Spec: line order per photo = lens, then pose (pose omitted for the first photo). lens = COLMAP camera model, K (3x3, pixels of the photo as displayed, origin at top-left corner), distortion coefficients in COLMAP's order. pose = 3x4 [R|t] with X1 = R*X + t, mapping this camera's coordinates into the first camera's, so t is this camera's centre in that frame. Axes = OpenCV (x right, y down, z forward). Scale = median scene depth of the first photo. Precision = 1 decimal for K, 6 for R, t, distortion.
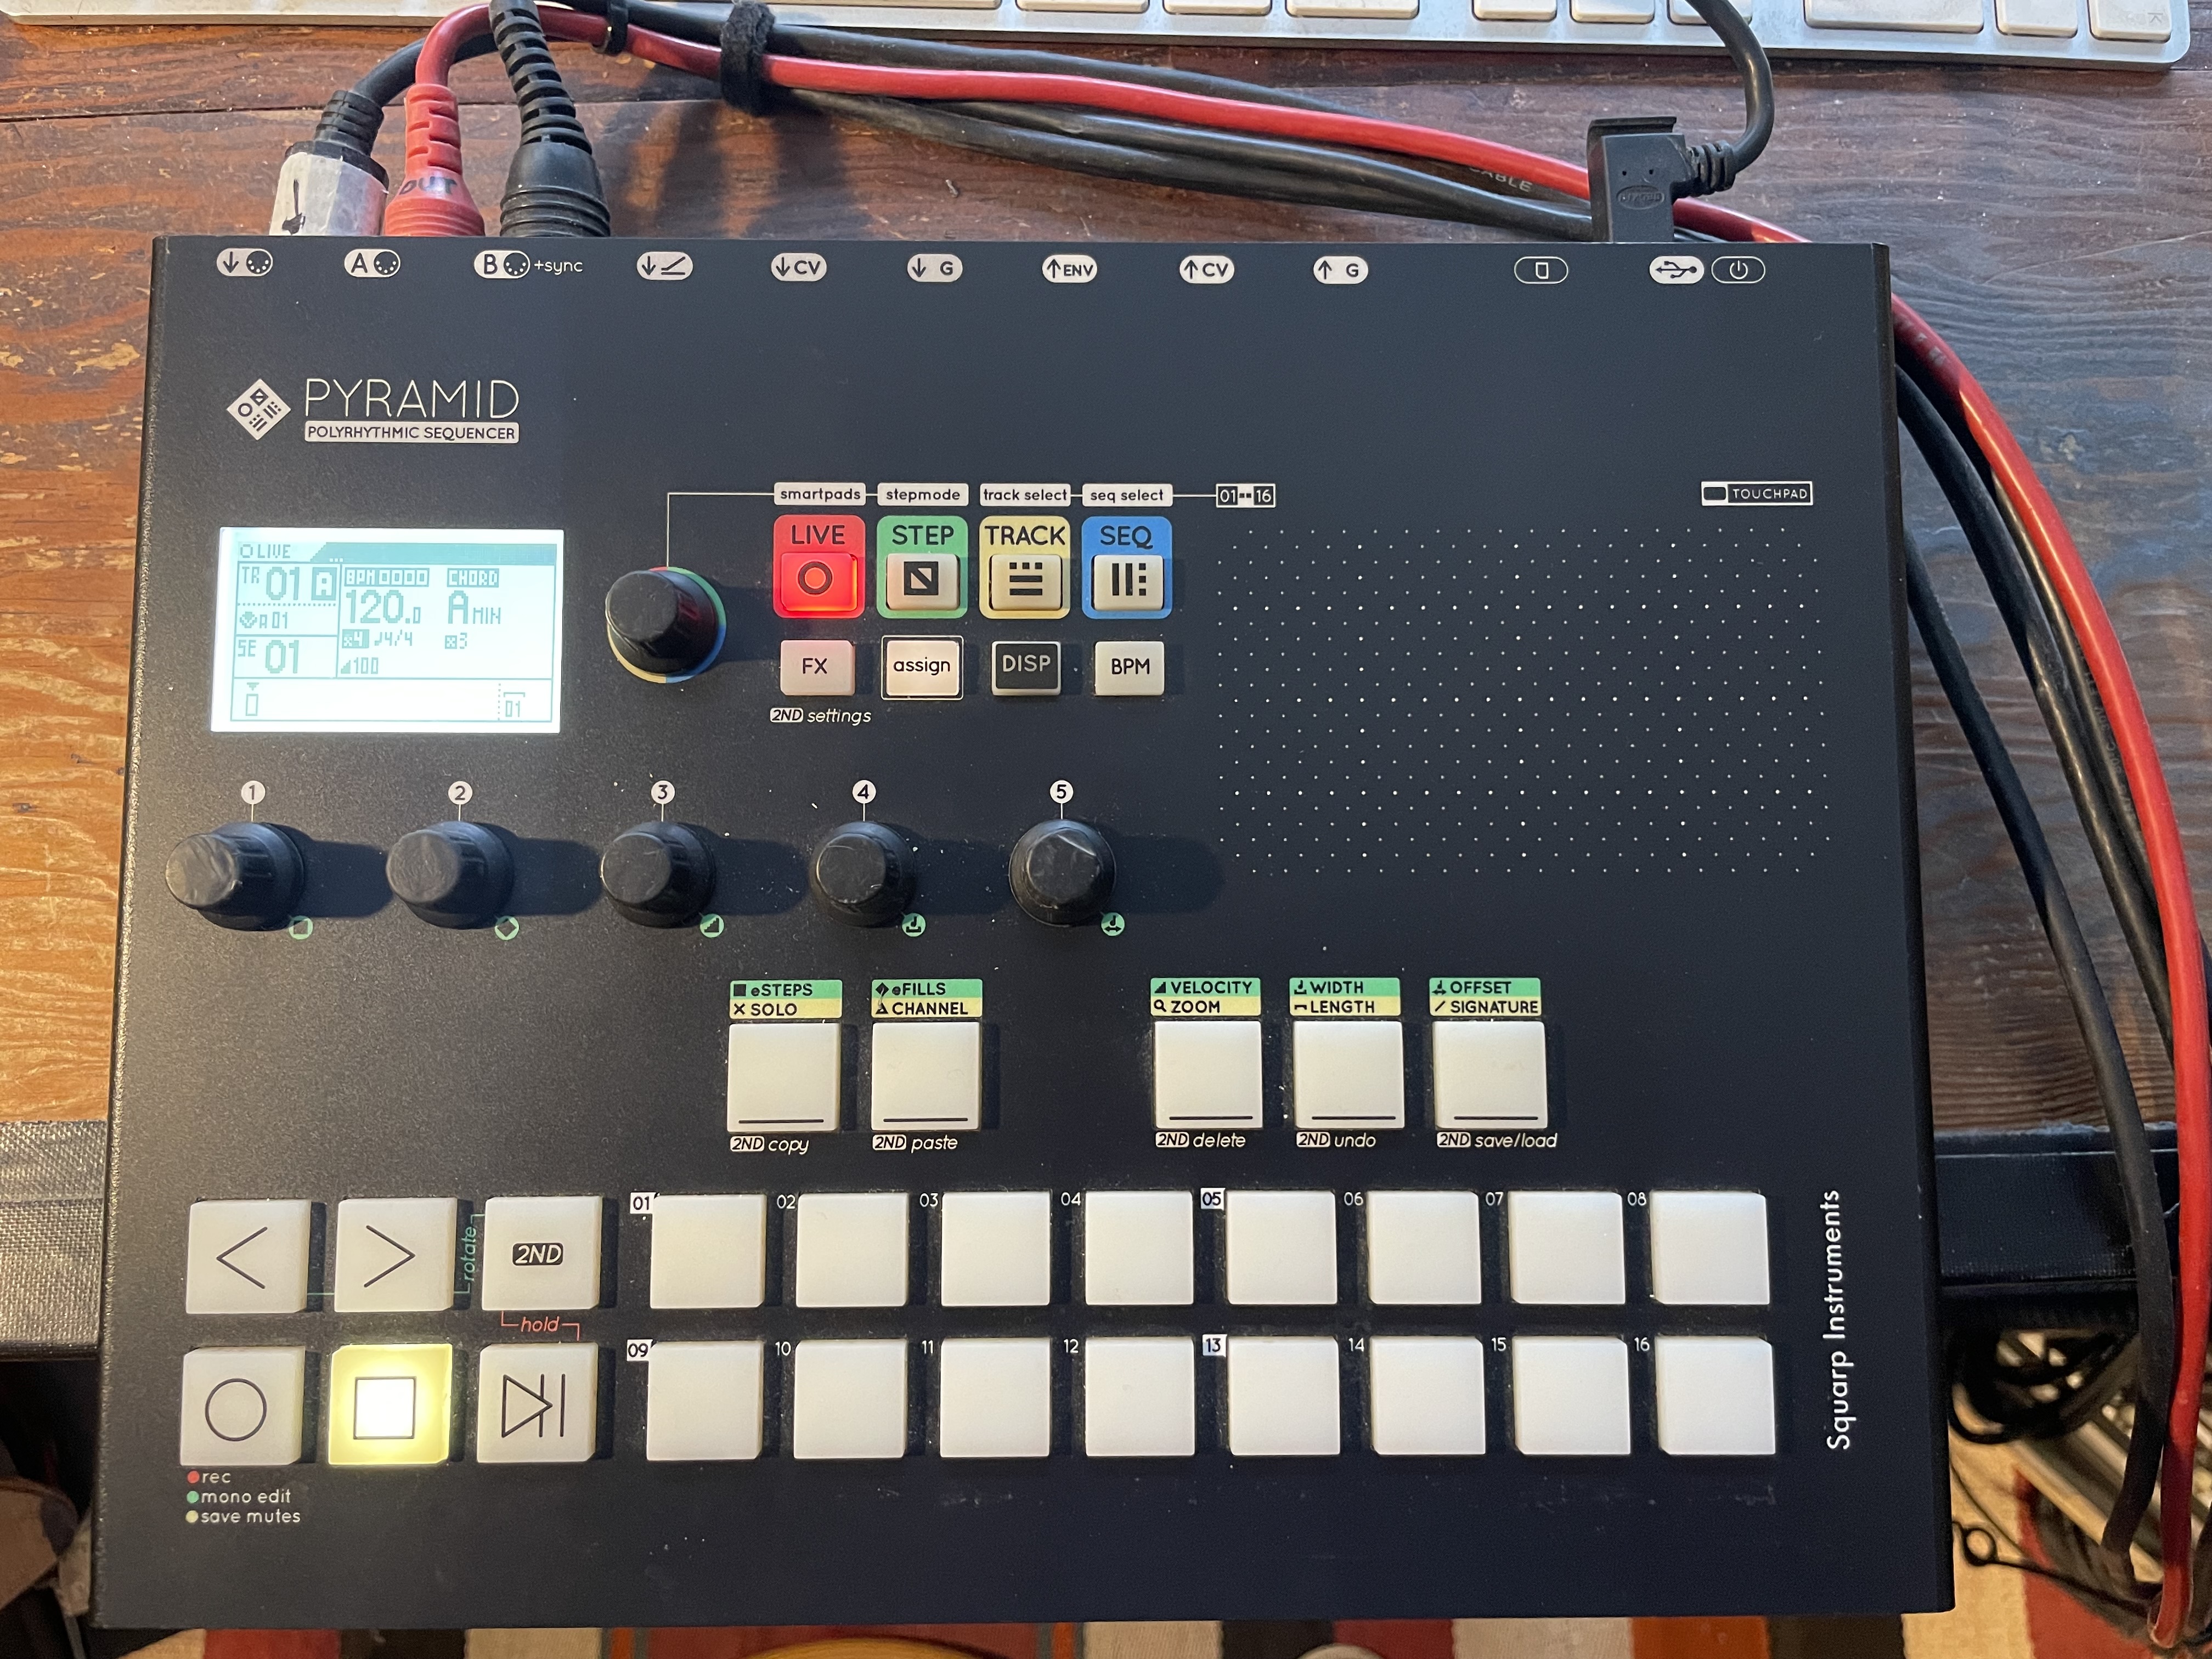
lens RADIAL K [[1702.2, 0, 1100.0], [0, 1702.2, 830.9], [0, 0, 1]] dist [0.059281, -0.101444]
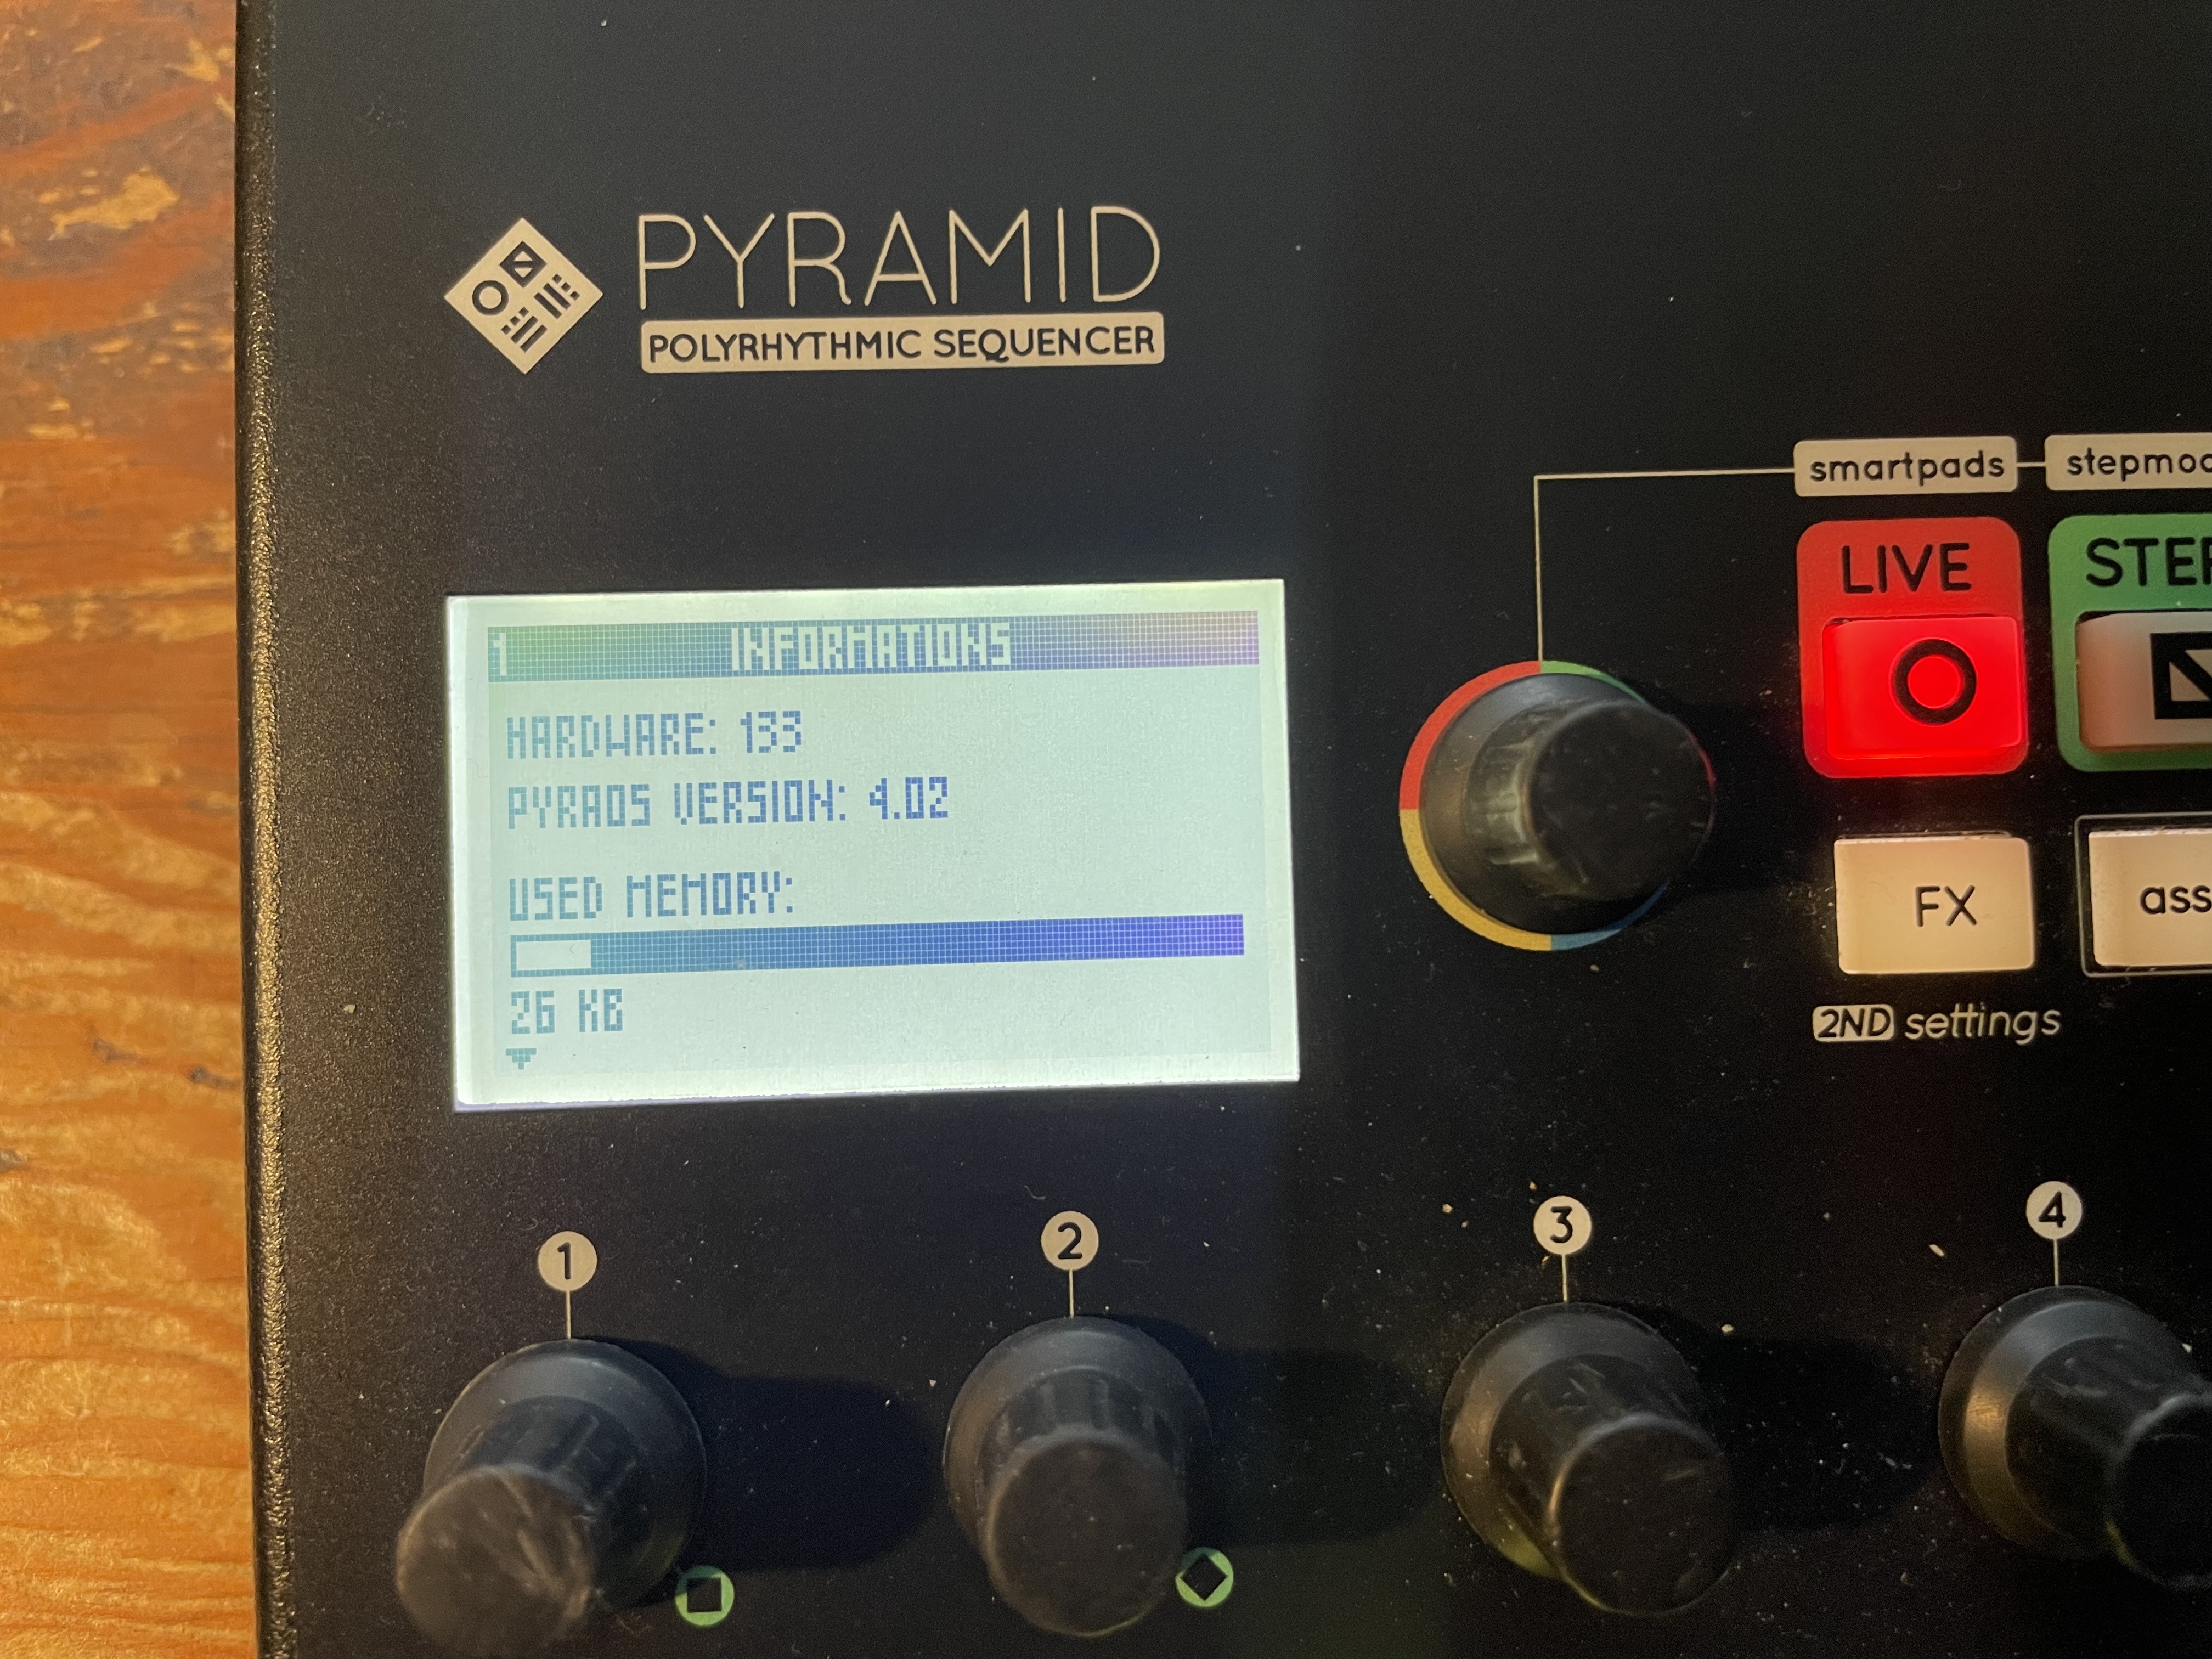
lens RADIAL K [[1784.9, 0, 1113.6], [0, 1784.9, 849.1], [0, 0, 1]] dist [0.056420, -0.124541]
pose [[0.999669, -0.025055, -0.005861, -0.352586], [0.025374, 0.997705, 0.062776, -0.139062], [0.004274, -0.062904, 0.998010, 0.573017]]
